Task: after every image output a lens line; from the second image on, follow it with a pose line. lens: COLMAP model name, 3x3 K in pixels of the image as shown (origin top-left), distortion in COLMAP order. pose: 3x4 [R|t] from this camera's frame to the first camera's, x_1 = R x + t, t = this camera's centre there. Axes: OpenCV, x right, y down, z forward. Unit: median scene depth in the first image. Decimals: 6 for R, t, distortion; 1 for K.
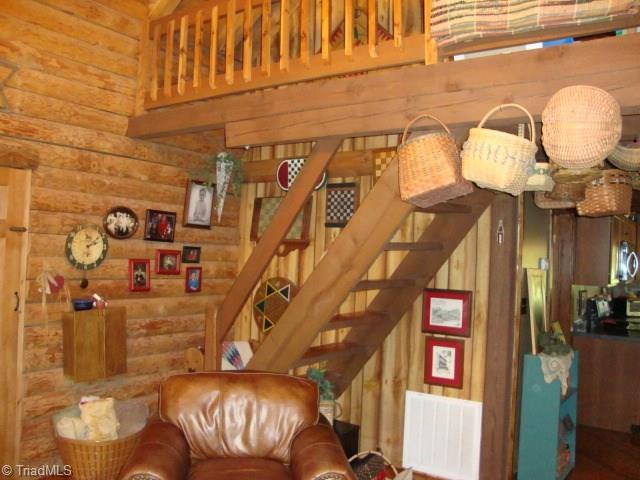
lens RADIAL K [[572.6, 0, 326.6], [0, 572.6, 243.0], [0, 0, 1]] dist [-0.199163, 0.196686]
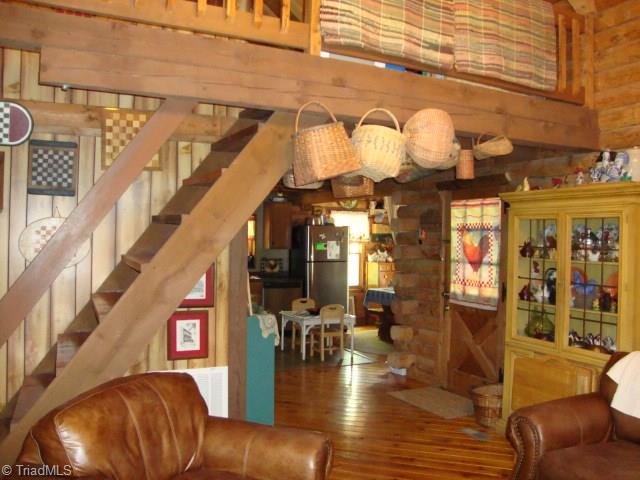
lens RADIAL K [[572.6, 0, 326.6], [0, 572.6, 243.0], [0, 0, 1]] dist [-0.199163, 0.196686]
pose [[0.475103, -0.032061, 0.879346, -0.557692], [-0.017716, 0.998785, 0.045987, -0.002357], [-0.879752, -0.037427, 0.473958, 0.319231]]
